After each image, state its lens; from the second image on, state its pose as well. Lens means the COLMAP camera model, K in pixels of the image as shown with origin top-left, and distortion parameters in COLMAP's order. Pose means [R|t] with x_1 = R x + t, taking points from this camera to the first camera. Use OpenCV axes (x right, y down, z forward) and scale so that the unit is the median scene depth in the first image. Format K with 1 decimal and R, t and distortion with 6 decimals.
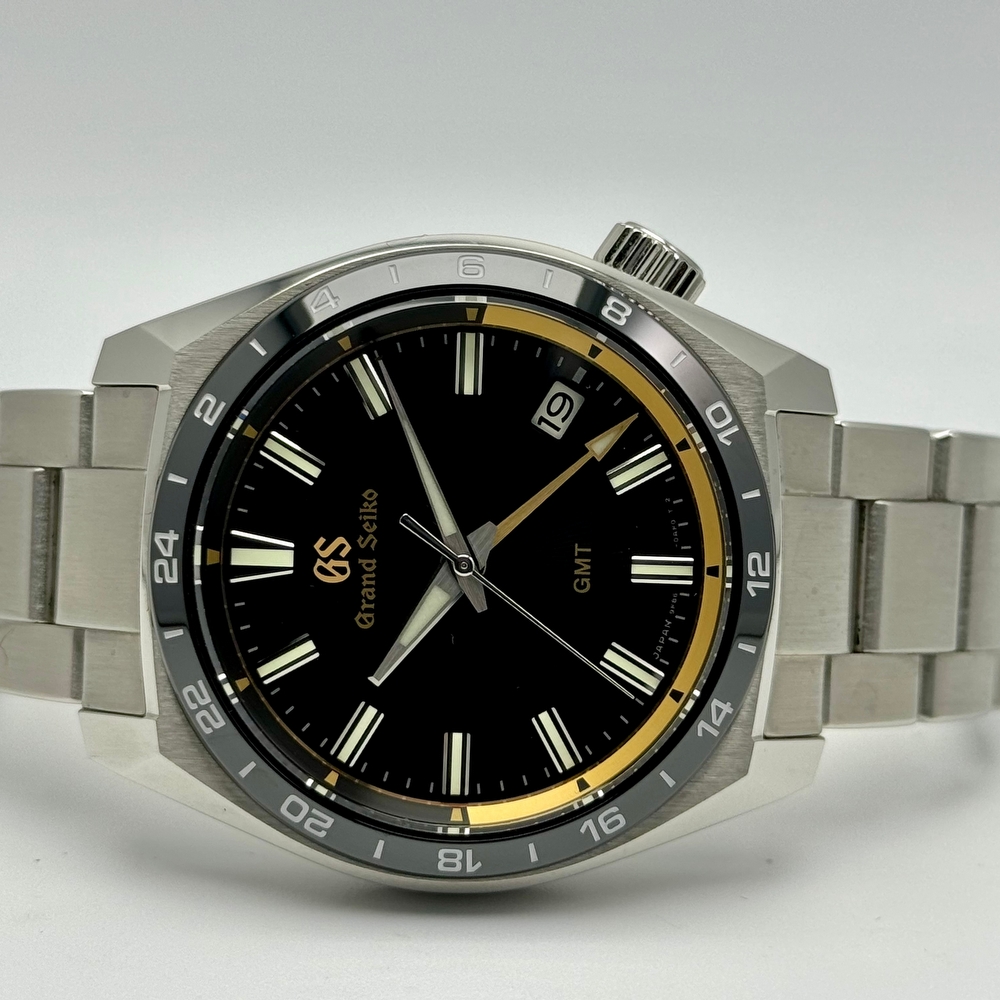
lens RADIAL K [[2864.0, 0, 501.4], [0, 2864.0, 525.1], [0, 0, 1]] dist [0.310745, -1.570882]
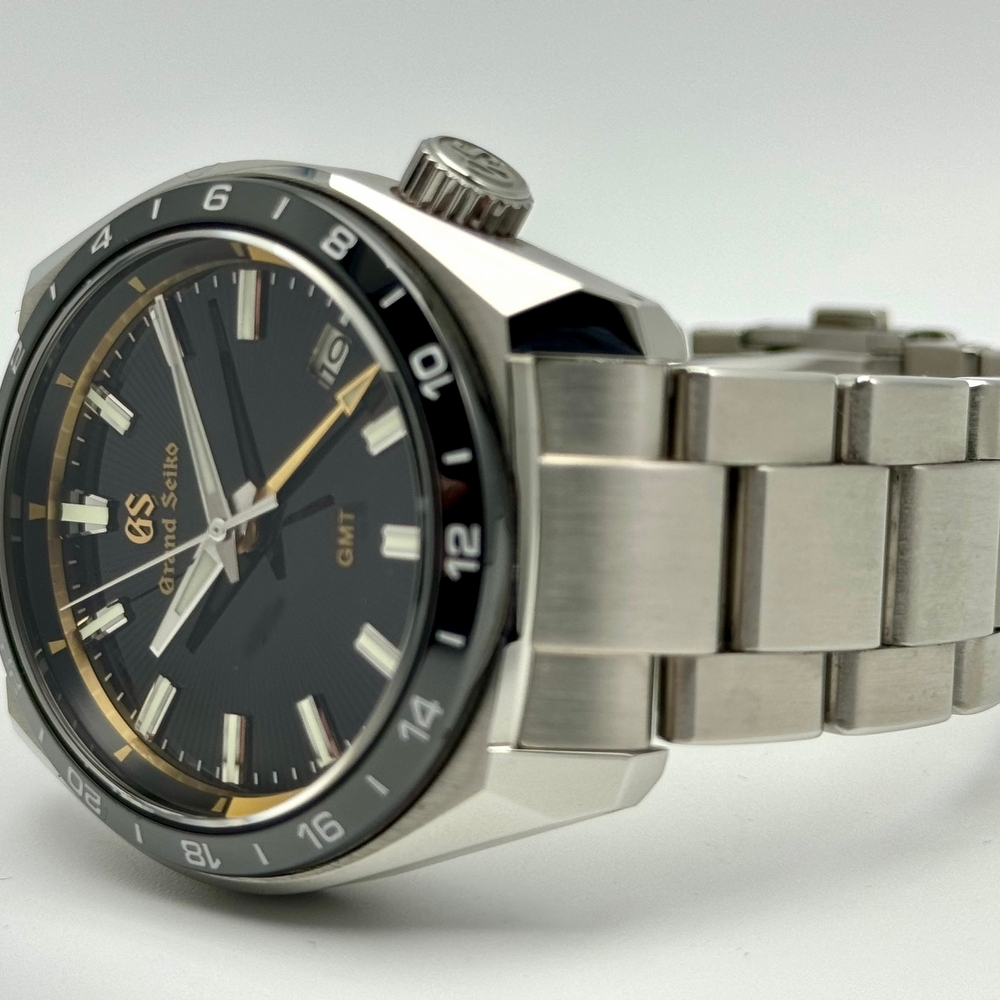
lens RADIAL K [[2864.0, 0, 501.4], [0, 2864.0, 525.1], [0, 0, 1]] dist [0.310745, -1.570882]
pose [[0.769514, 0.033403, -0.637756, 0.625924], [-0.018172, 0.999372, 0.030416, -0.016276], [0.638372, -0.011817, 0.769638, 0.357538]]
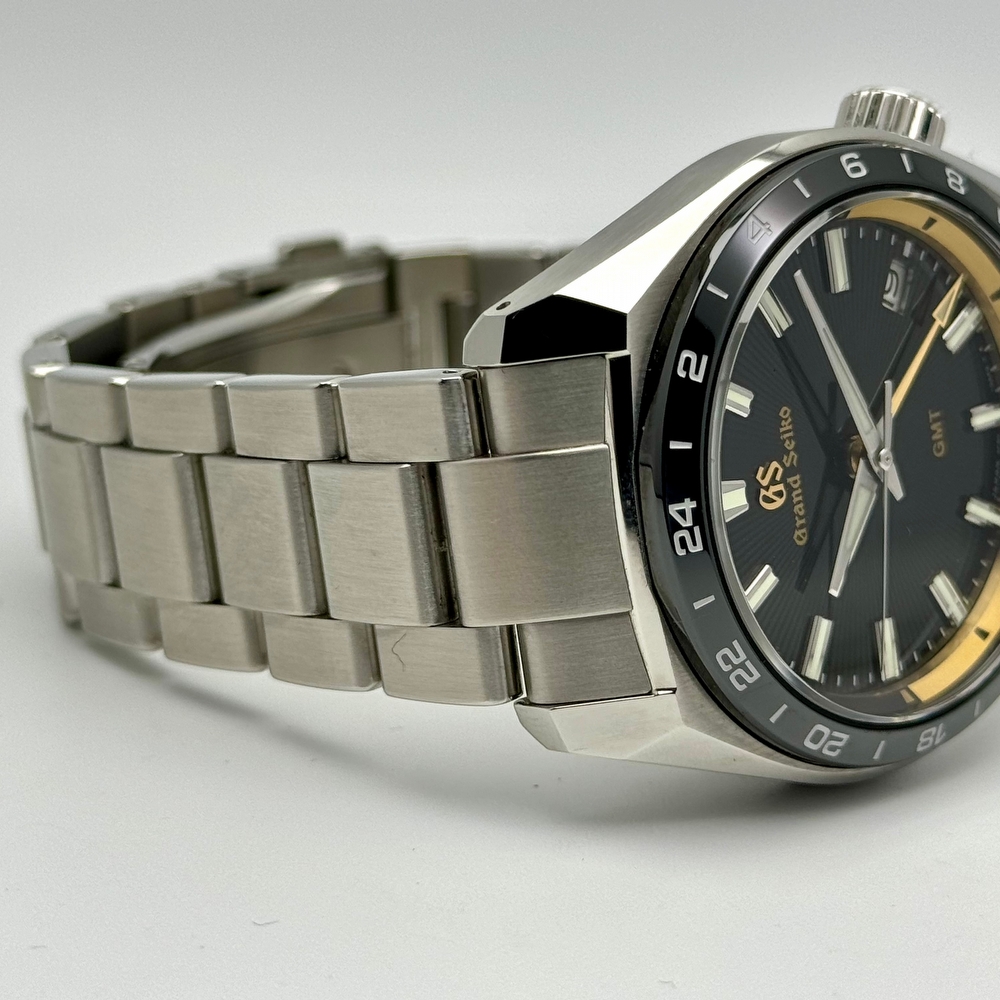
lens RADIAL K [[2864.0, 0, 501.4], [0, 2864.0, 525.1], [0, 0, 1]] dist [0.310745, -1.570882]
pose [[0.759447, -0.260101, 0.596312, -0.719796], [0.176470, 0.964596, 0.195992, -0.184267], [-0.626178, -0.043614, 0.778459, 0.291223]]
